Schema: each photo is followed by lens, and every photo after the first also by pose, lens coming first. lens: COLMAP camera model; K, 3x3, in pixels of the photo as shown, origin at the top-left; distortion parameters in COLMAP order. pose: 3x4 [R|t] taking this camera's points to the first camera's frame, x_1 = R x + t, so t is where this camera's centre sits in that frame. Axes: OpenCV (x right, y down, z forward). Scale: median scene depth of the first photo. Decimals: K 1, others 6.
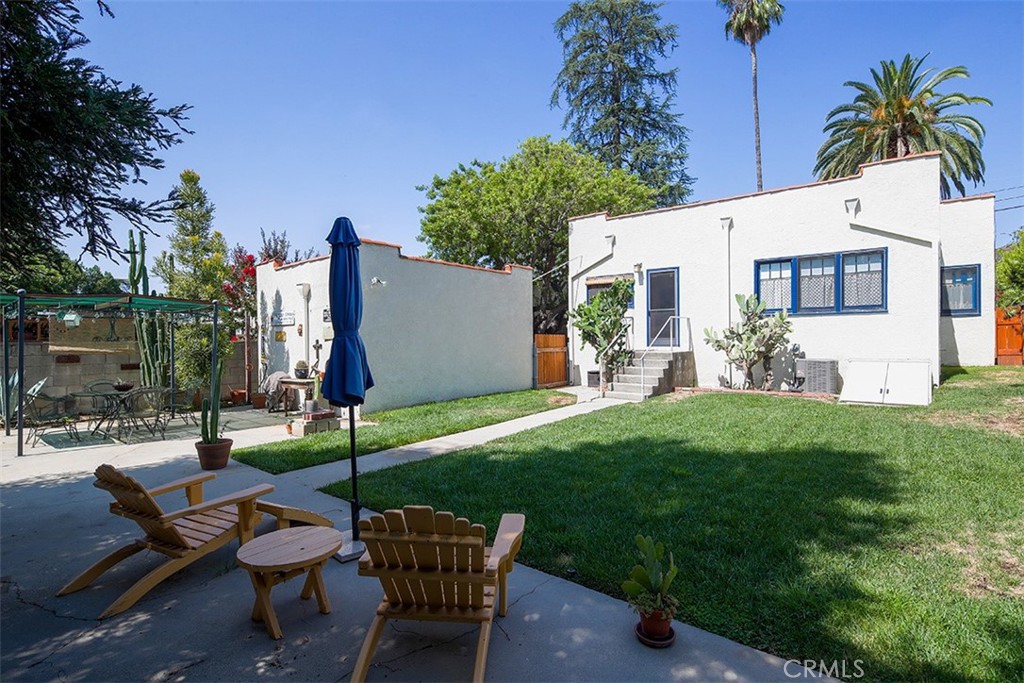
lens RADIAL K [[499.3, 0, 508.3], [0, 499.3, 343.2], [0, 0, 1]] dist [0.005675, -0.003579]
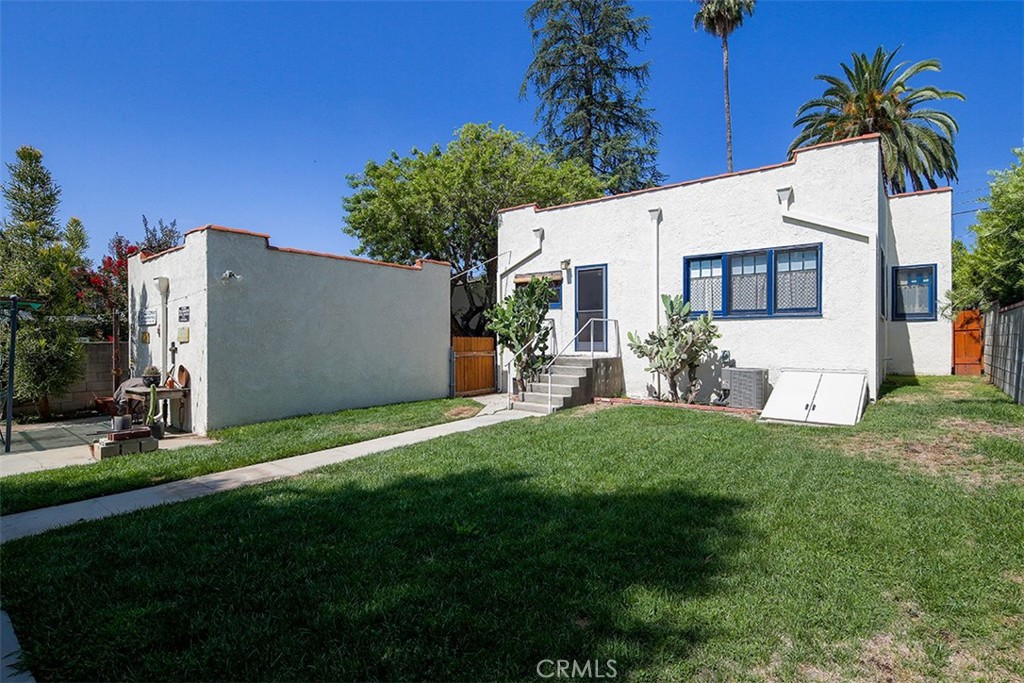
lens RADIAL K [[499.3, 0, 508.9], [0, 499.3, 339.8], [0, 0, 1]] dist [0.005675, -0.003579]
pose [[0.999903, 0.007883, 0.011498, 0.166733], [-0.007828, 0.999958, -0.004825, -0.009751], [-0.011535, 0.004735, 0.999922, 0.105182]]
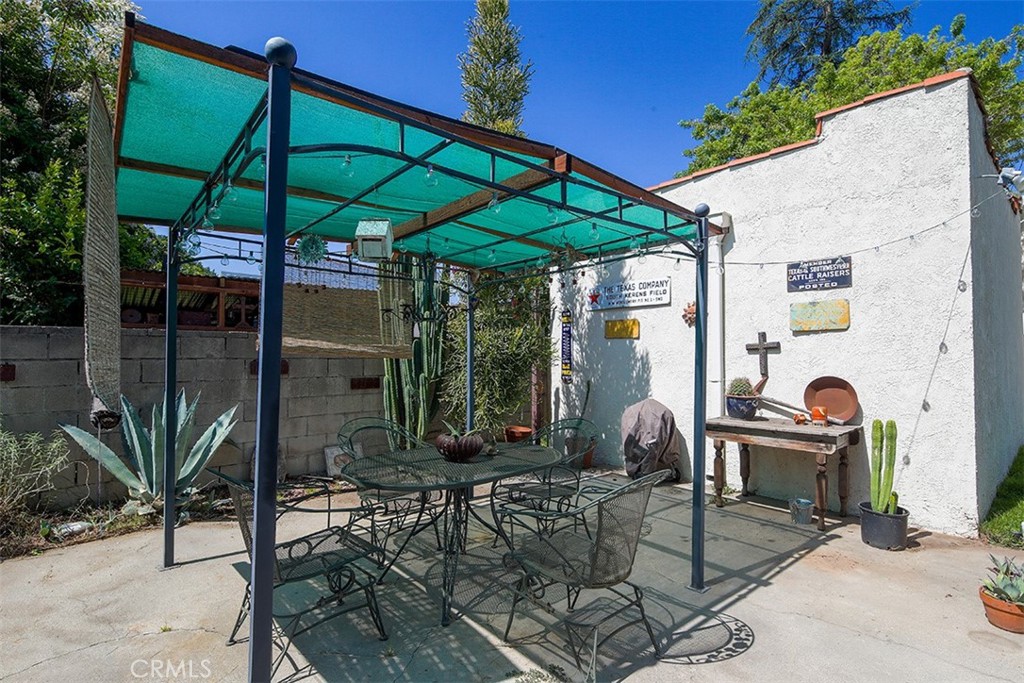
lens RADIAL K [[499.3, 0, 520.3], [0, 499.3, 342.7], [0, 0, 1]] dist [0.005675, -0.003579]
pose [[0.992164, 0.010068, -0.124538, -0.471713], [-0.013618, 0.999524, -0.027686, 0.015724], [0.124200, 0.029165, 0.991828, 0.451079]]
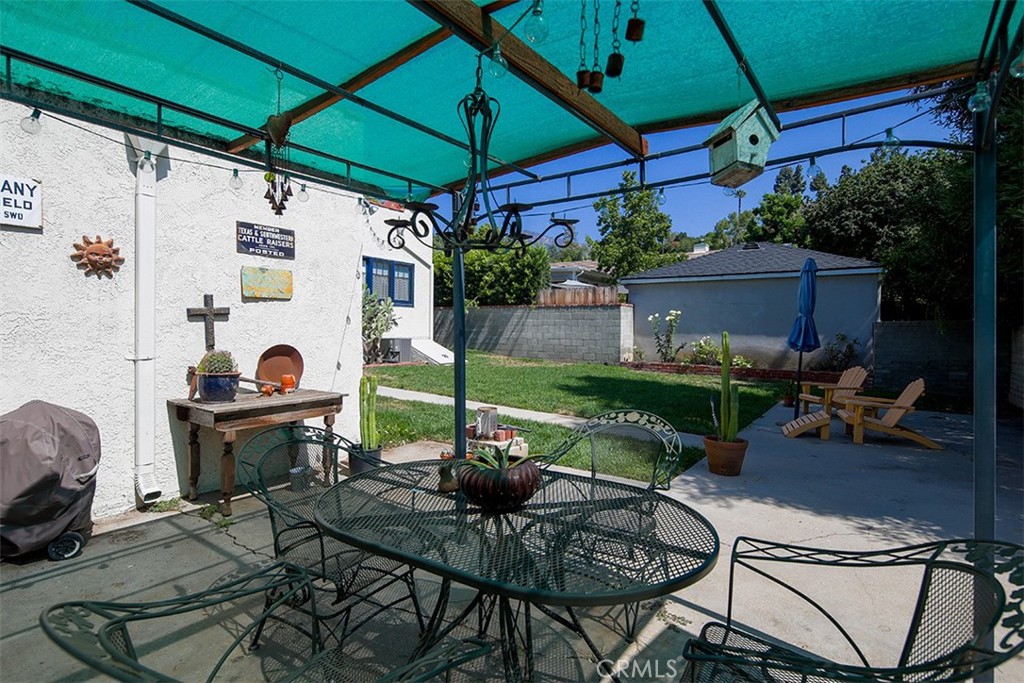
lens RADIAL K [[499.3, 0, 508.3], [0, 499.3, 331.6], [0, 0, 1]] dist [0.005675, -0.003579]
pose [[-0.069196, 0.005464, 0.997588, -0.668627], [-0.007116, 0.999957, -0.005970, 0.018296], [-0.997578, -0.007512, -0.069154, 0.694283]]
